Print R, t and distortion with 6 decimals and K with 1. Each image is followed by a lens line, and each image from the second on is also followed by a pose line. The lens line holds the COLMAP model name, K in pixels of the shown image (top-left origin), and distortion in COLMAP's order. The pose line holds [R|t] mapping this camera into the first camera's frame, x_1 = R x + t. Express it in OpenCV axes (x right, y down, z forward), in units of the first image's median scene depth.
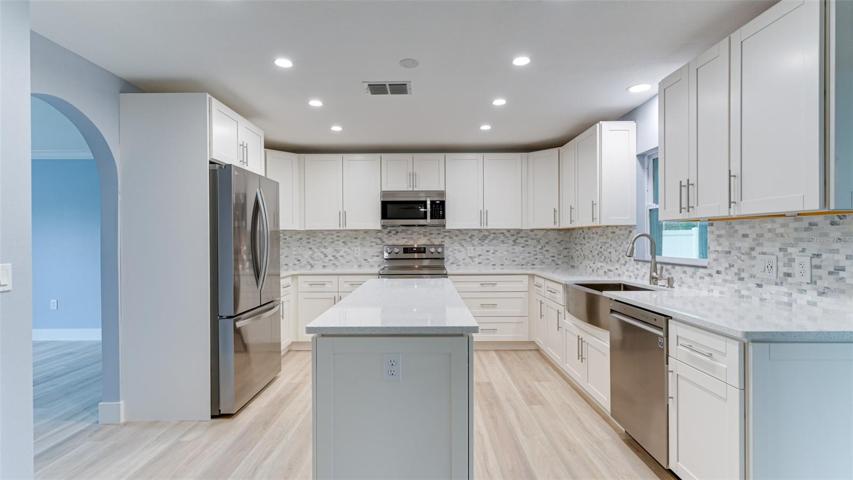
lens RADIAL K [[396.3, 0, 427.0], [0, 396.3, 242.1], [0, 0, 1]] dist [0.003962, 0.000426]
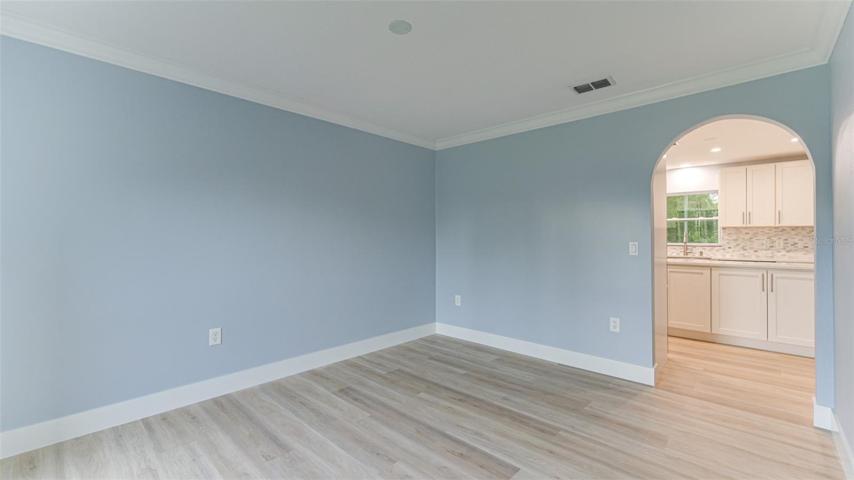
lens RADIAL K [[364.7, 0, 423.1], [0, 364.7, 227.7], [0, 0, 1]] dist [0.004076, 0.000538]
pose [[0.683040, 0.031361, 0.729708, -2.009227], [-0.001576, 0.999139, -0.041466, 0.041560], [-0.730379, 0.027173, 0.682501, 0.732639]]
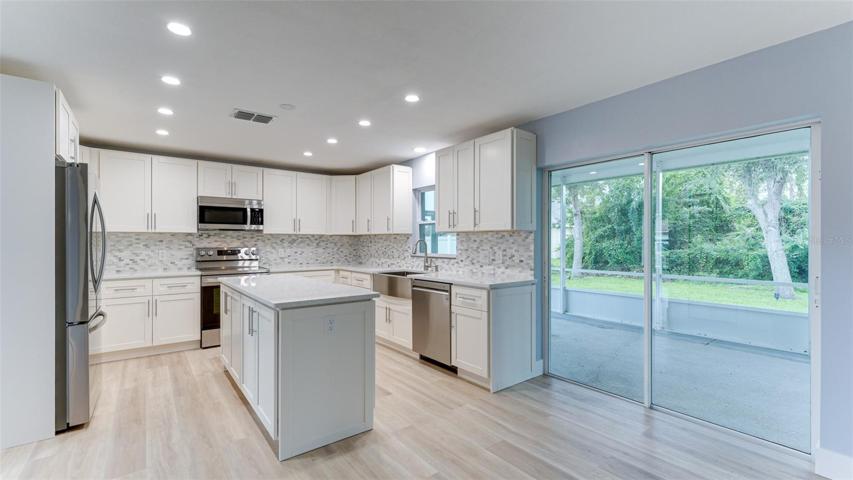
lens RADIAL K [[364.3, 0, 420.1], [0, 364.3, 243.7], [0, 0, 1]] dist [0.004076, 0.000538]
pose [[0.796146, 0.001957, 0.605101, -0.384843], [0.002015, 0.999981, -0.005885, 0.005462], [-0.605101, 0.005905, 0.796127, -0.196114]]
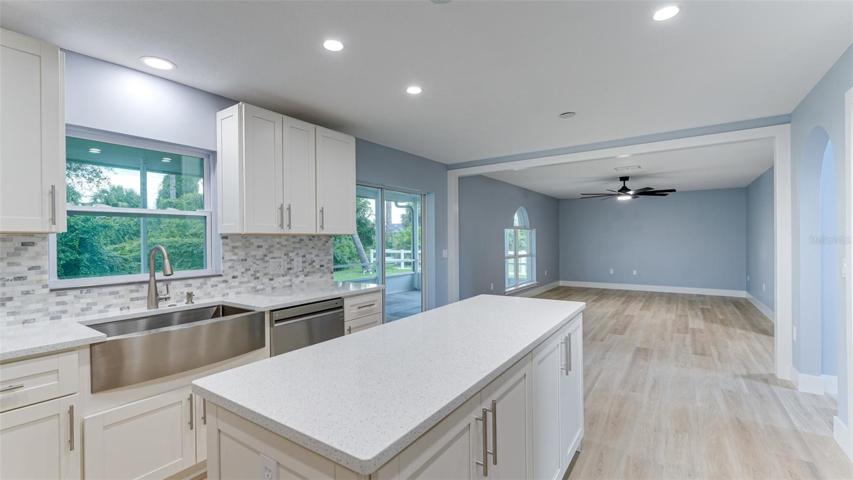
lens RADIAL K [[364.3, 0, 427.6], [0, 364.3, 245.5], [0, 0, 1]] dist [0.004076, 0.000538]
pose [[-0.824702, 0.011464, 0.565452, -0.337858], [0.026813, 0.999463, 0.018843, -0.023005], [-0.564932, 0.030702, -0.824566, 1.392100]]
